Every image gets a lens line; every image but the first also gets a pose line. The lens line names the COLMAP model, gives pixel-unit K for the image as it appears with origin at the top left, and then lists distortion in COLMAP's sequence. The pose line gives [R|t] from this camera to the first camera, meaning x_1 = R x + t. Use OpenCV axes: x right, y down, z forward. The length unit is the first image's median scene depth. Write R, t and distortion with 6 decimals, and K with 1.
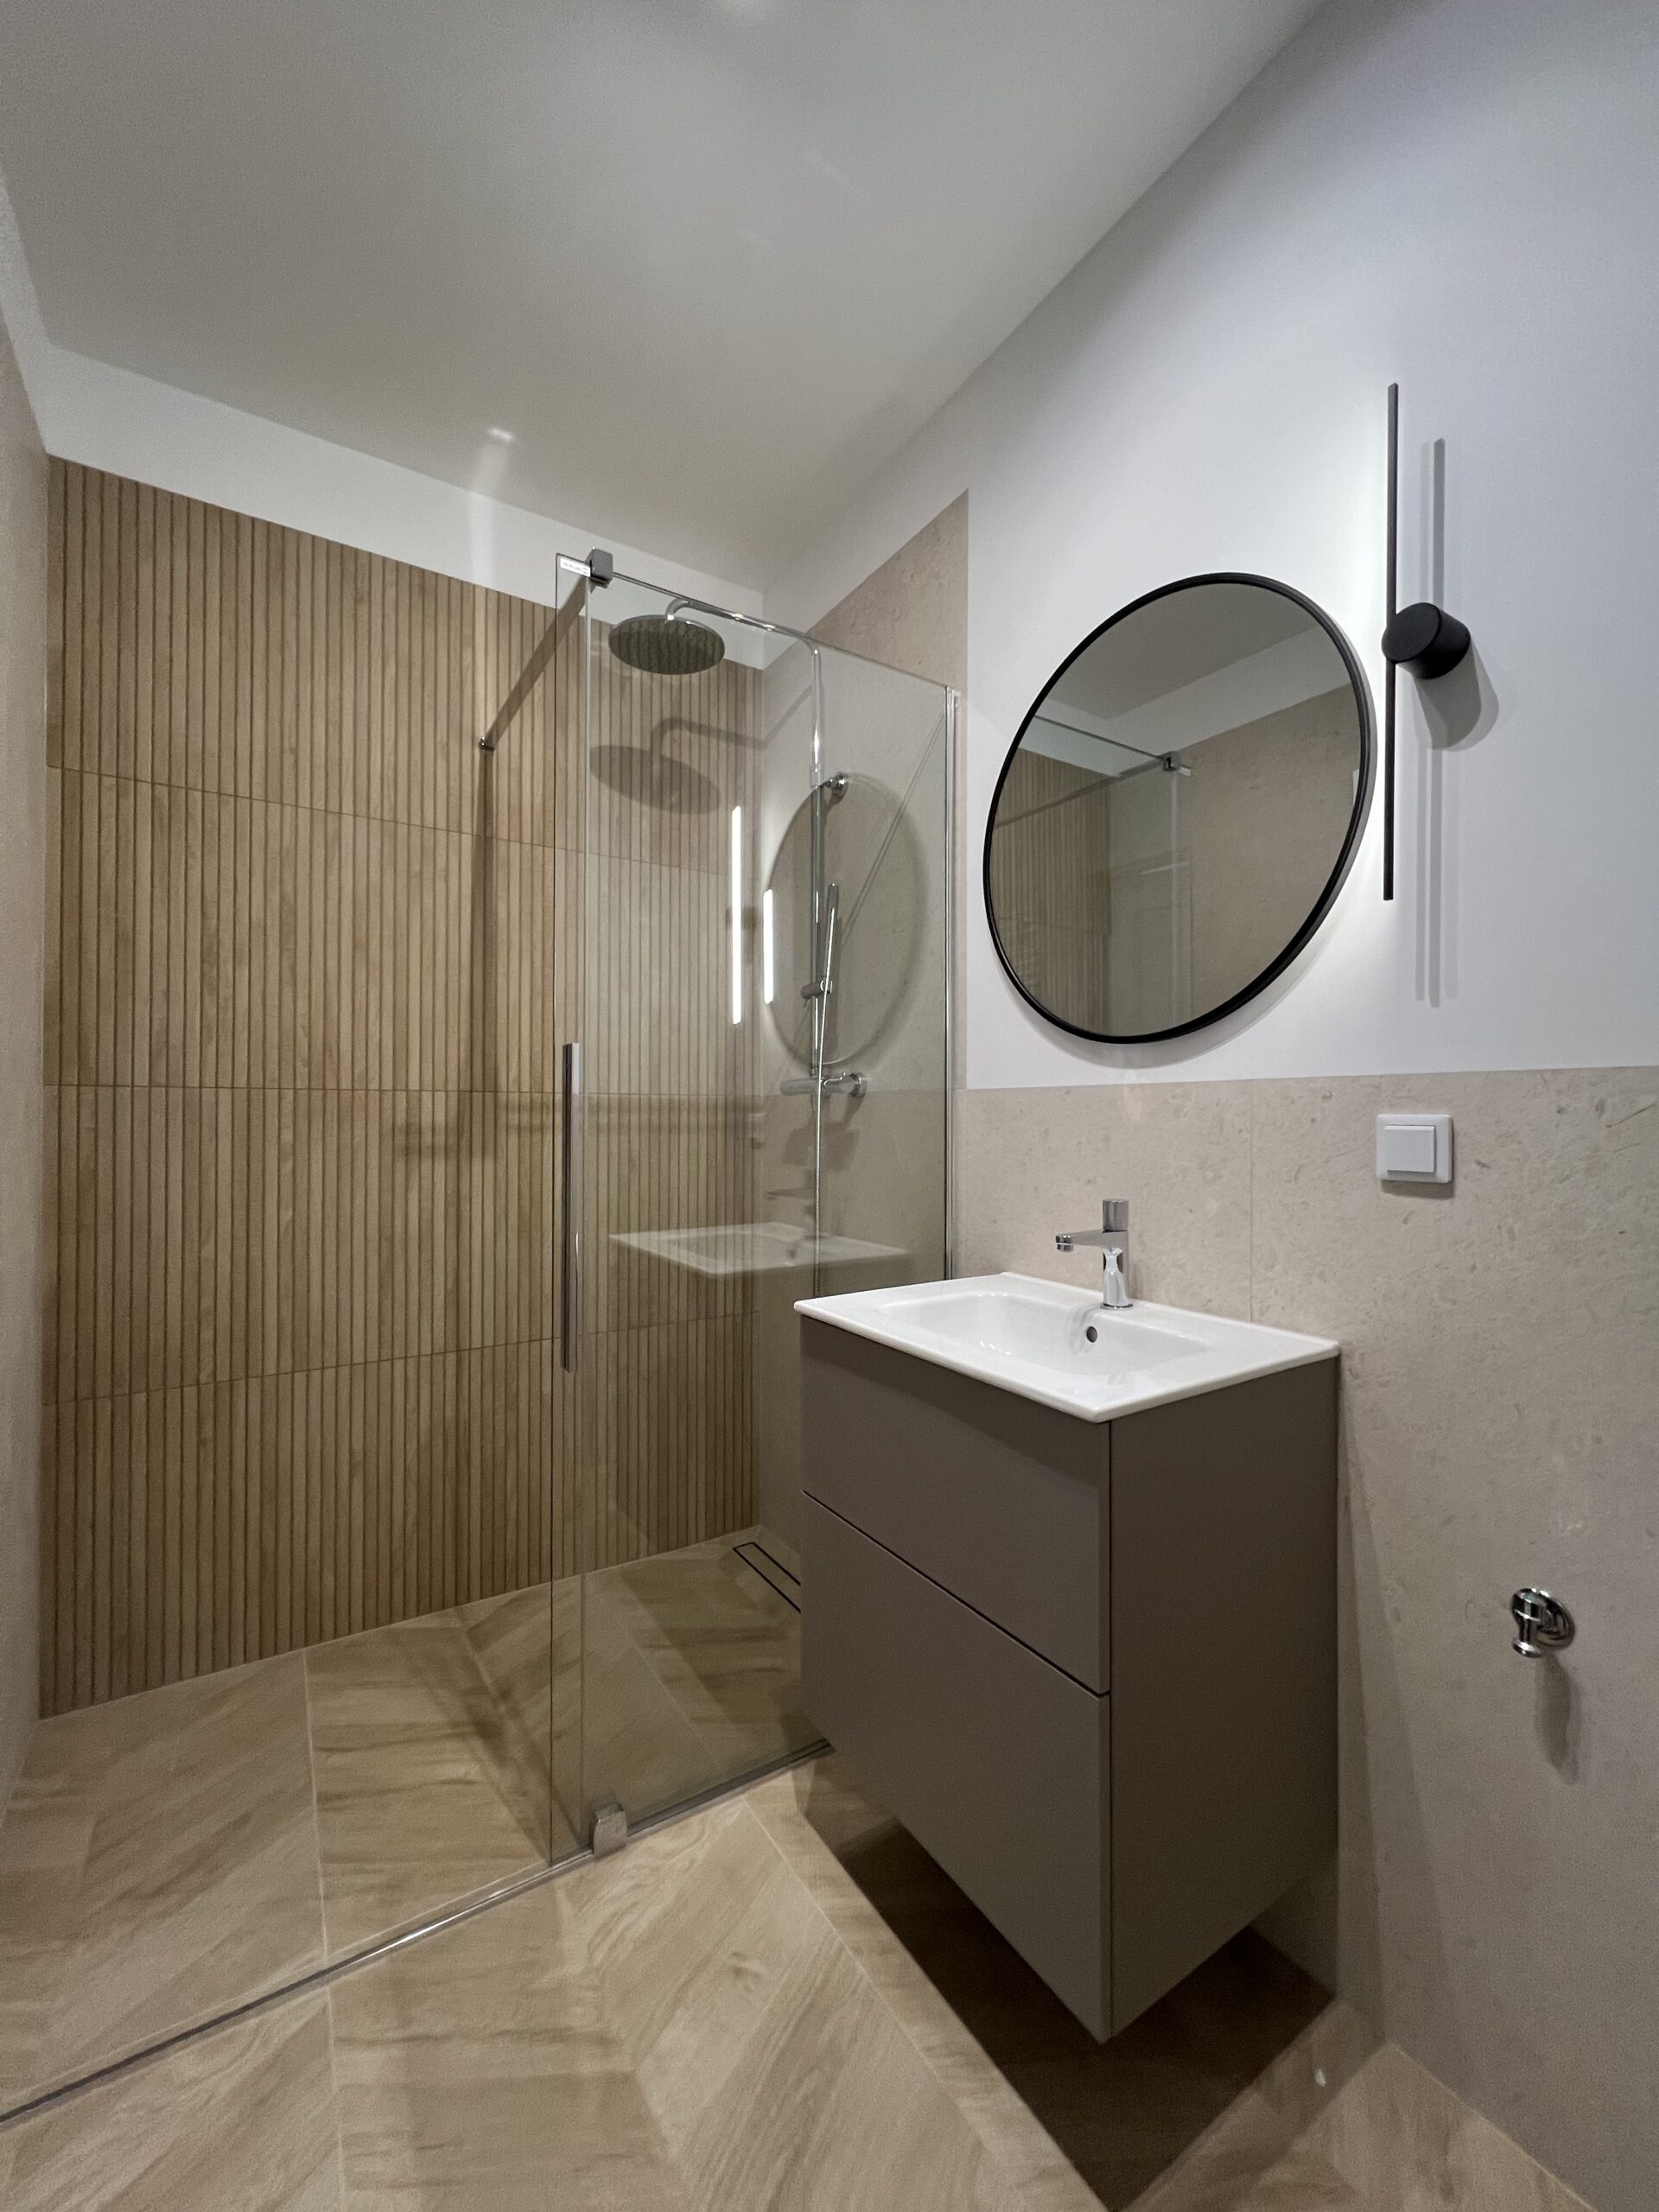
lens RADIAL K [[880.7, 0, 831.2], [0, 880.7, 1109.1], [0, 0, 1]] dist [-0.005307, 0.000654]
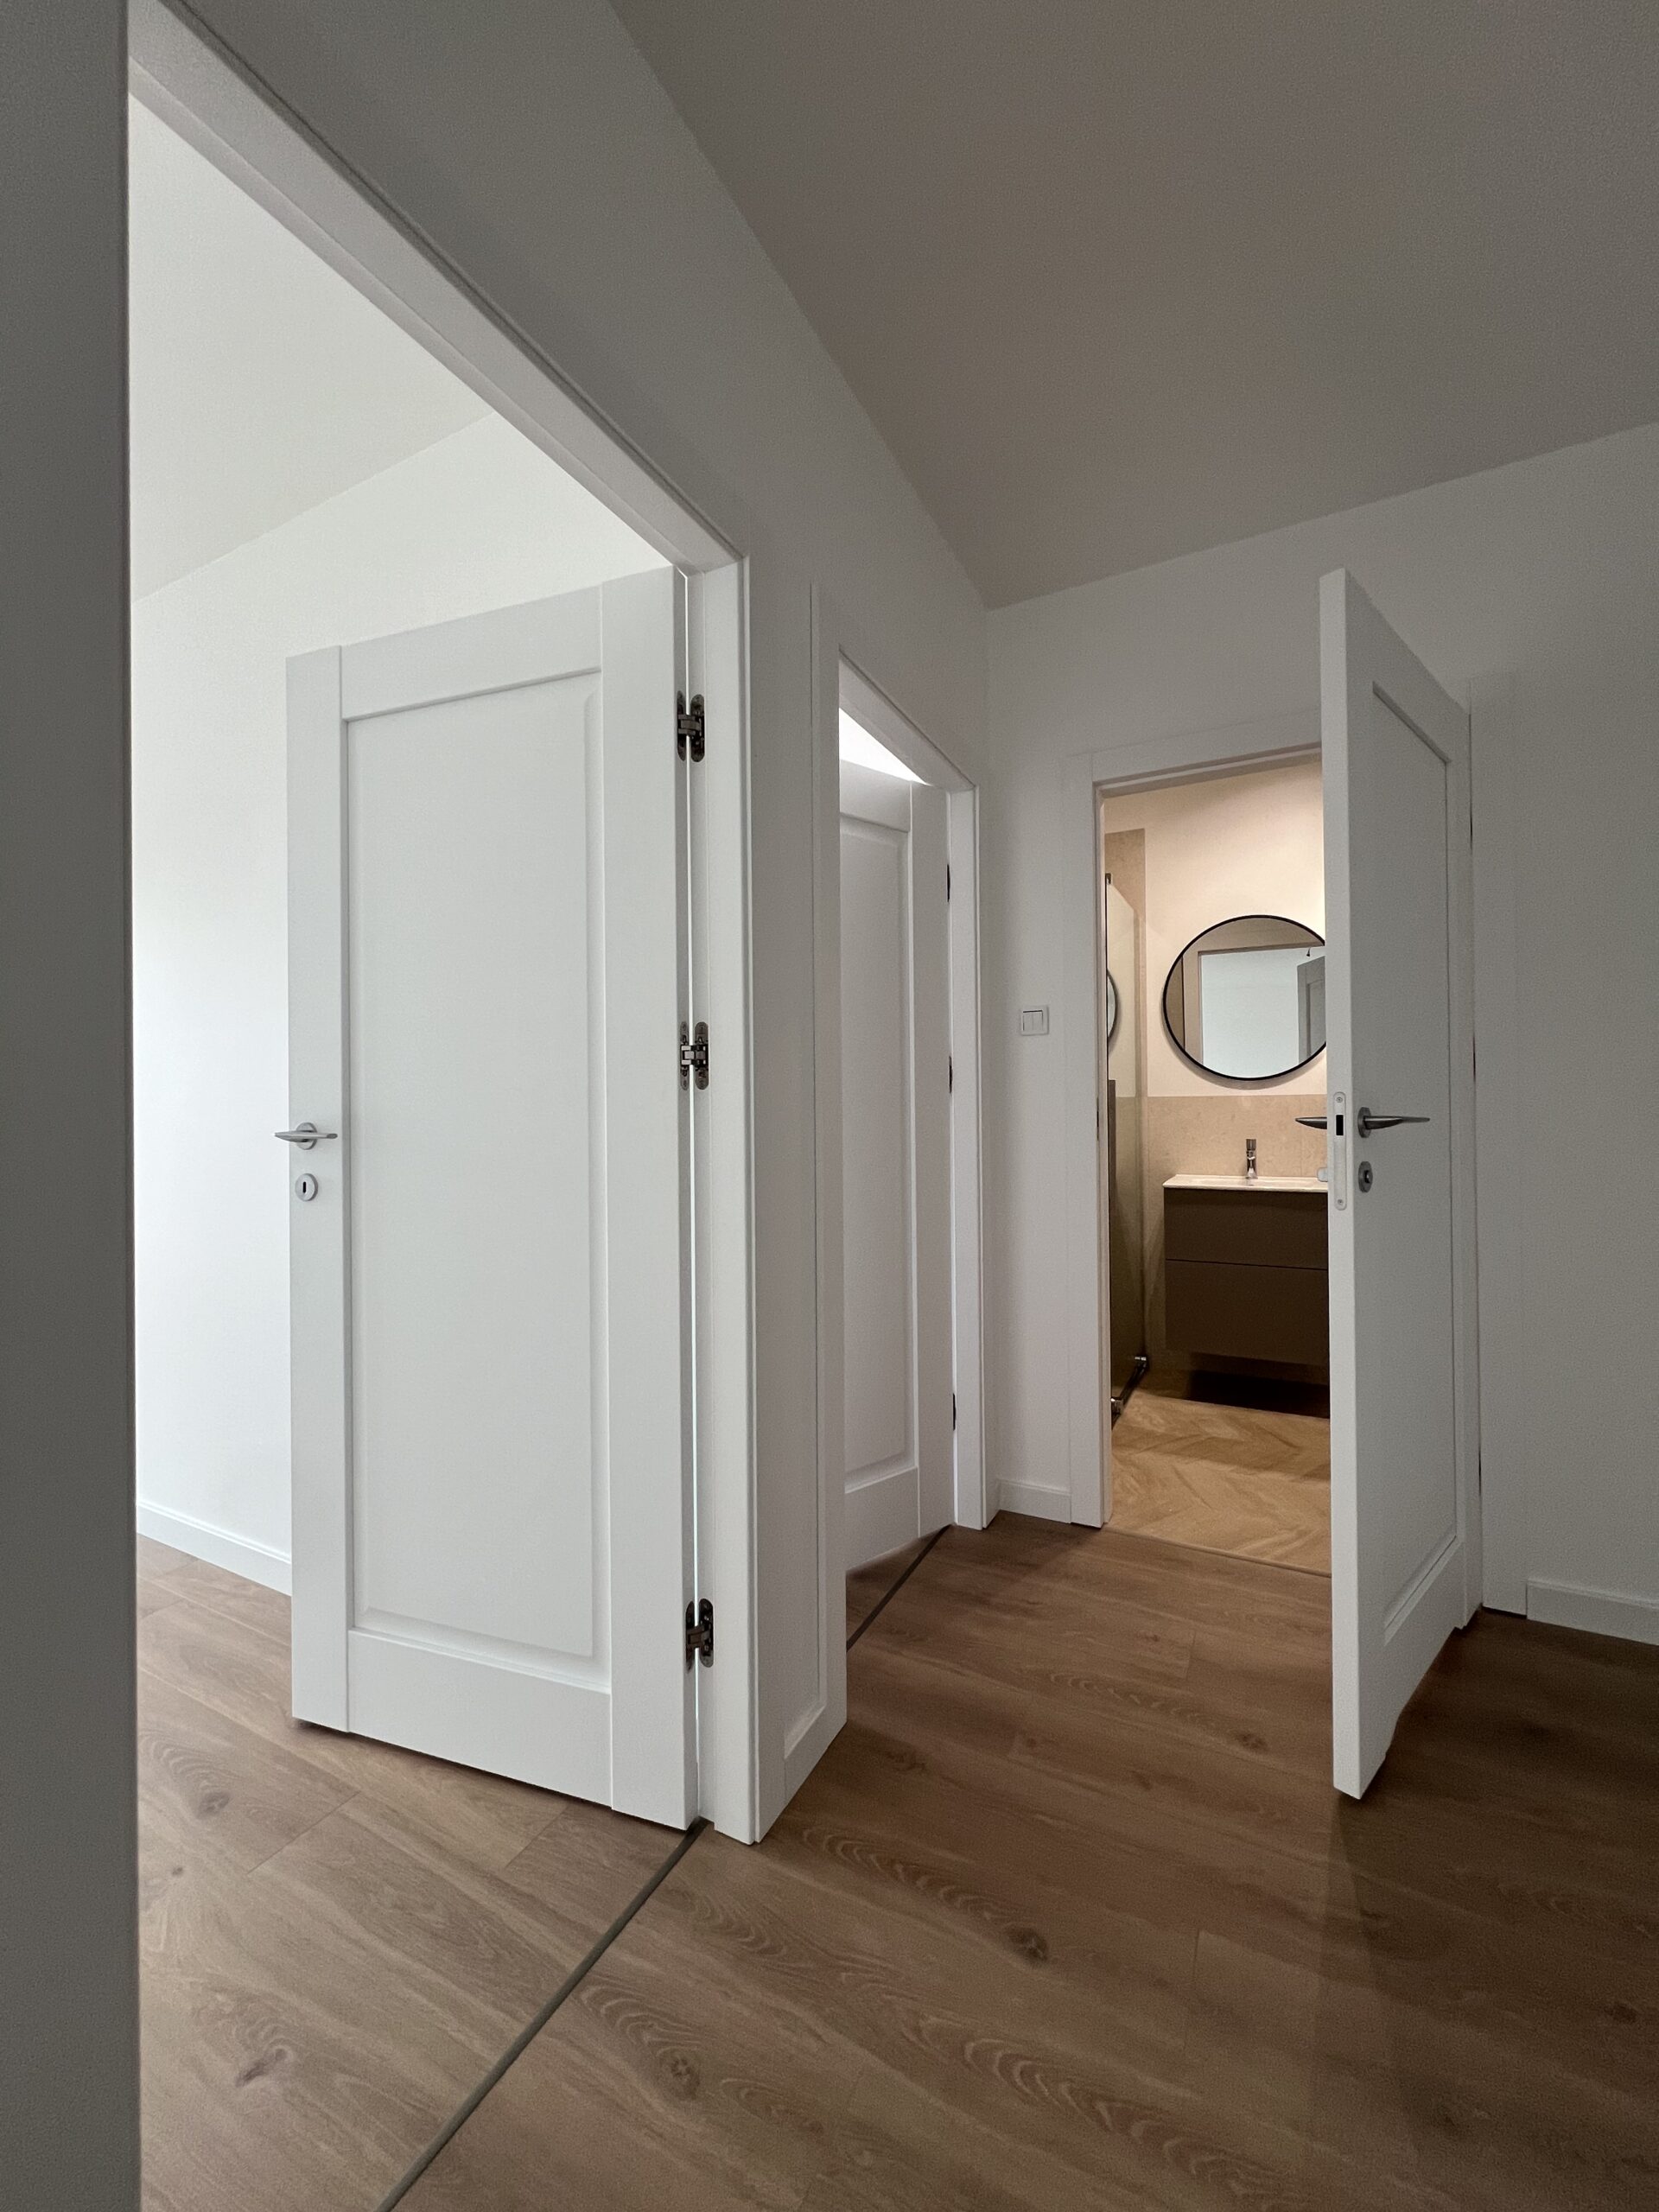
lens RADIAL K [[880.7, 0, 835.2], [0, 880.7, 1103.8], [0, 0, 1]] dist [-0.005307, 0.000654]
pose [[0.862167, -0.003805, 0.506610, -1.529362], [0.004597, 0.999989, -0.000313, -0.006092], [-0.506604, 0.002599, 0.862175, -0.488787]]
